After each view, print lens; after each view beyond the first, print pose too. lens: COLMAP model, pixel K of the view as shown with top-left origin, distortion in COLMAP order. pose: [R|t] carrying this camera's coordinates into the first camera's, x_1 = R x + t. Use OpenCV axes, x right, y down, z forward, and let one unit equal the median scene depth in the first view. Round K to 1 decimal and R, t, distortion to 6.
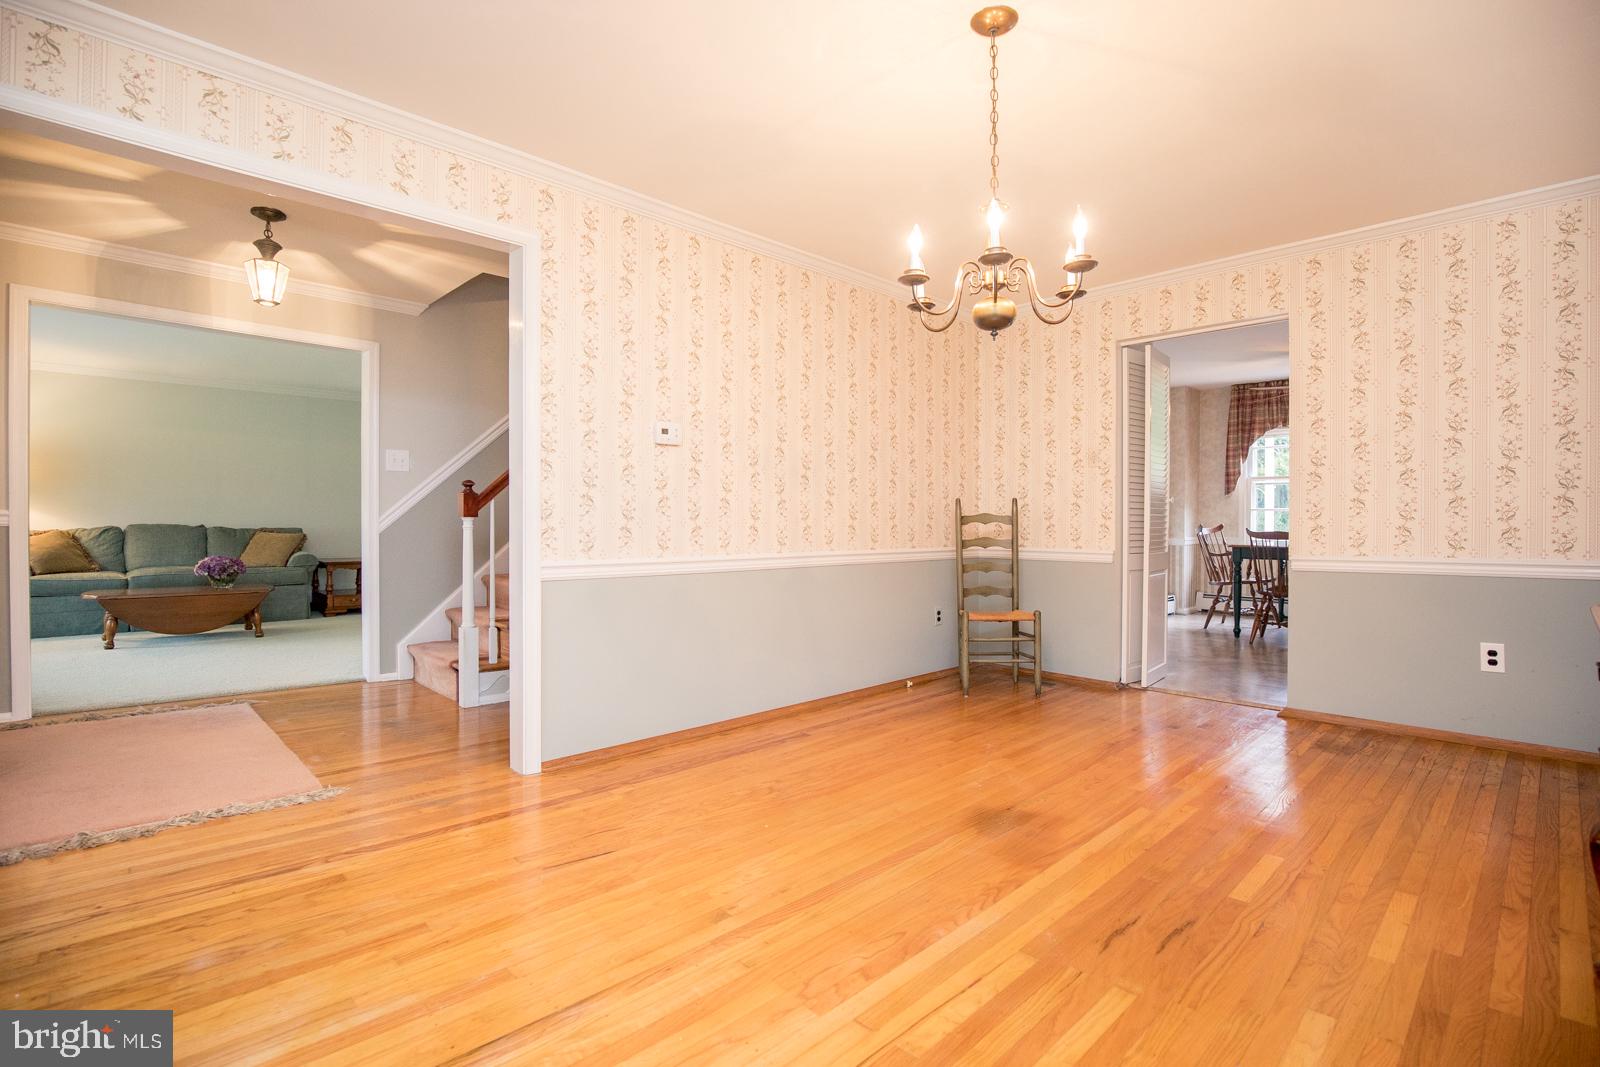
lens RADIAL K [[748.6, 0, 803.3], [0, 748.6, 528.4], [0, 0, 1]] dist [-0.014660, 0.006269]
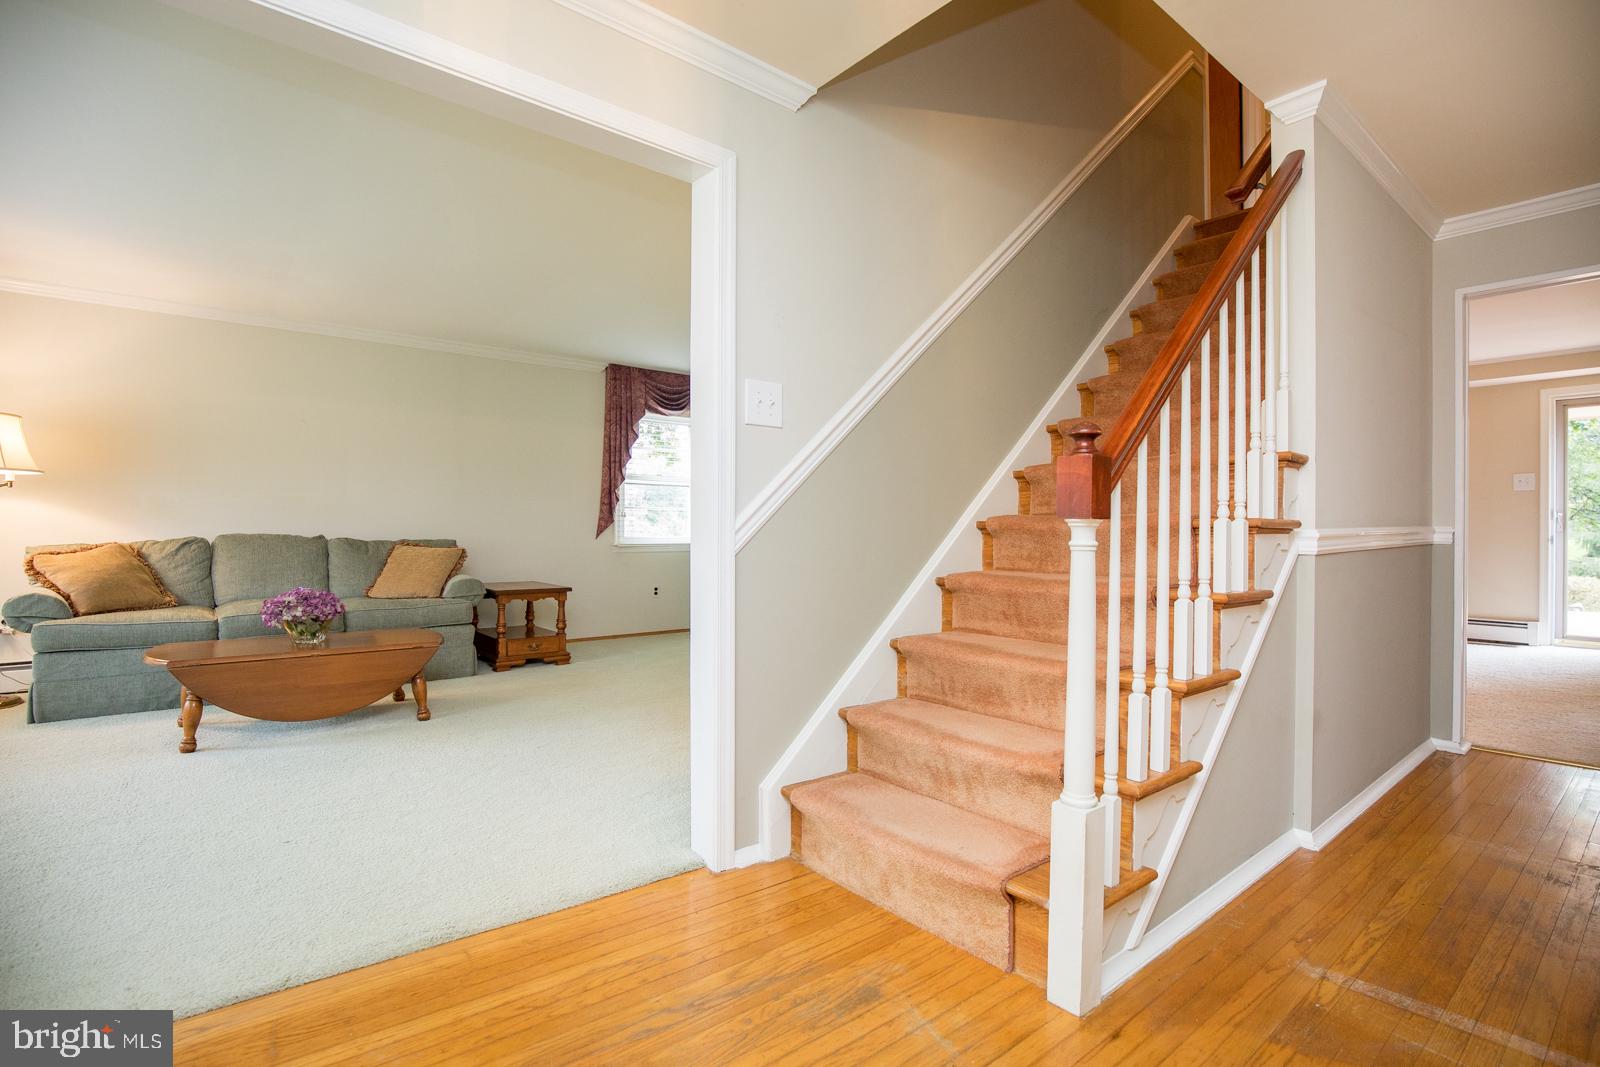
lens RADIAL K [[736.6, 0, 800.0], [0, 736.6, 533.5], [0, 0, 1]] dist [0.002033, 0.000054]
pose [[0.997961, 0.001191, -0.063815, -0.362837], [-0.001572, 0.999981, -0.005911, -0.003494], [0.063806, 0.006000, 0.997944, 0.390952]]
